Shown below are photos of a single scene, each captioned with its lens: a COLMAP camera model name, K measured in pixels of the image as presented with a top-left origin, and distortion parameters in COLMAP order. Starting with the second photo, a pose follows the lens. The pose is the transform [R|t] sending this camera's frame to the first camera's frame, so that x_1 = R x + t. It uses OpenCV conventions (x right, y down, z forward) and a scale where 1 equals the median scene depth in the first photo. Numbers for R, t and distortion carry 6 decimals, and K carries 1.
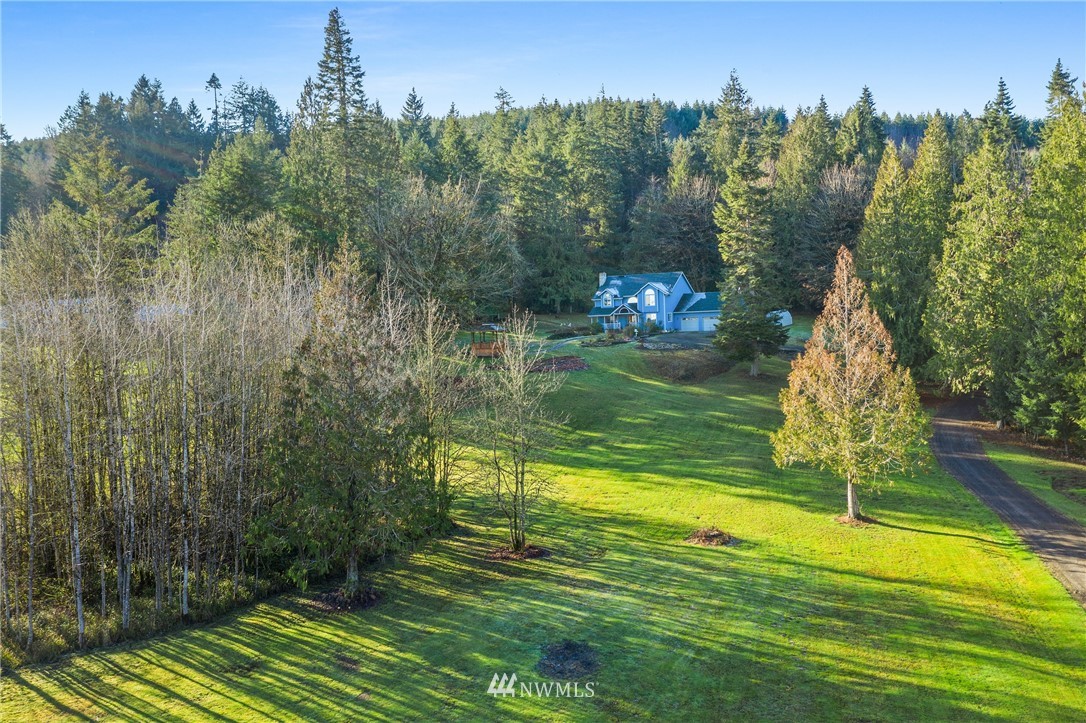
lens RADIAL K [[991.3, 0, 543.0], [0, 991.3, 361.5], [0, 0, 1]] dist [0.009170, 0.002520]
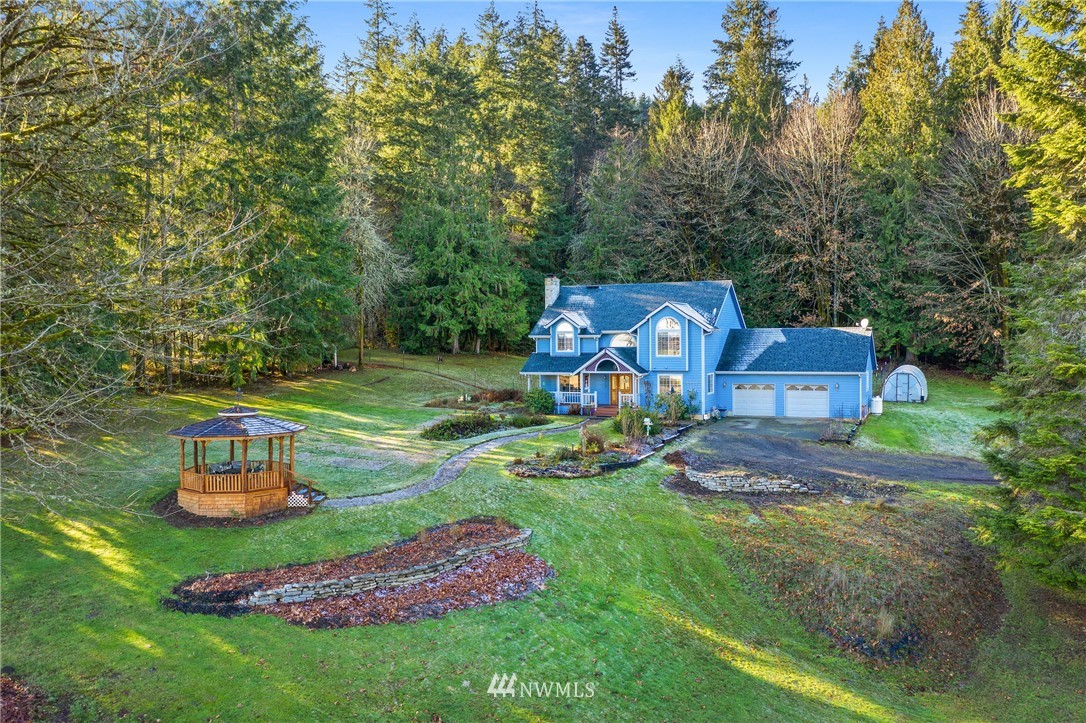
lens RADIAL K [[991.3, 0, 543.0], [0, 991.3, 361.5], [0, 0, 1]] dist [0.009170, 0.002520]
pose [[0.994442, 0.025491, 0.102150, 0.008266], [-0.023684, 0.999542, -0.018863, -0.036360], [-0.102584, 0.016339, 0.994590, 0.471129]]
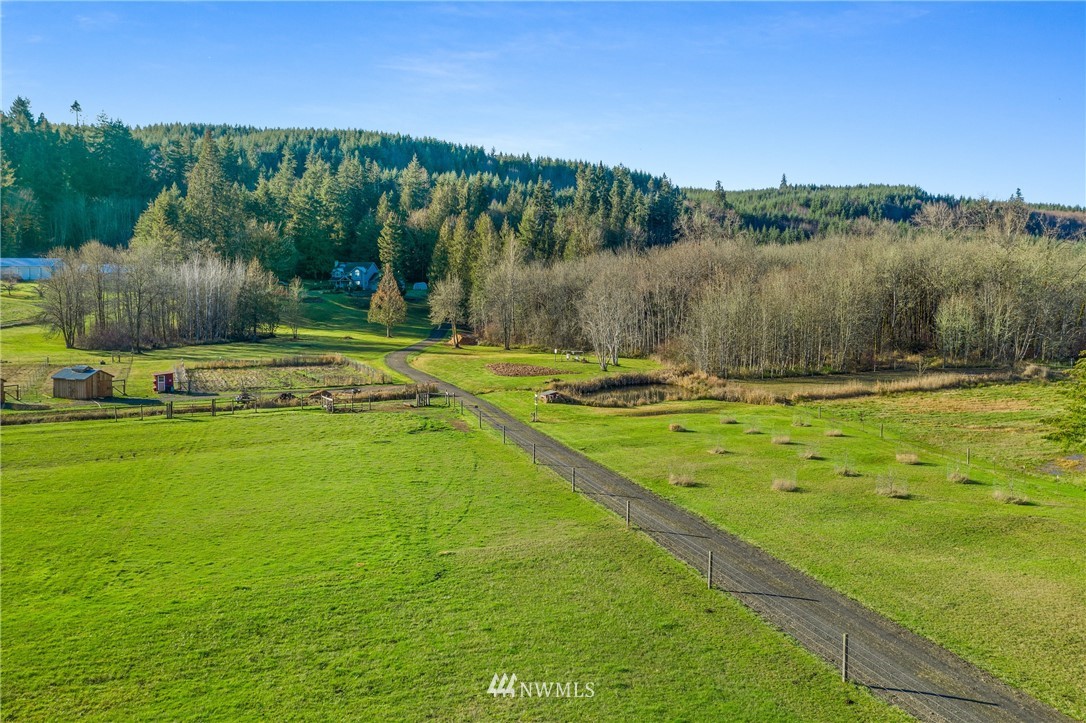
lens RADIAL K [[877.7, 0, 543.0], [0, 877.7, 361.5], [0, 0, 1]] dist [-0.003947, 0.000186]
pose [[0.966940, 0.024696, 0.253805, 0.014433], [-0.033864, 0.998920, 0.031816, 0.043414], [-0.252745, -0.039359, 0.966732, -0.796197]]
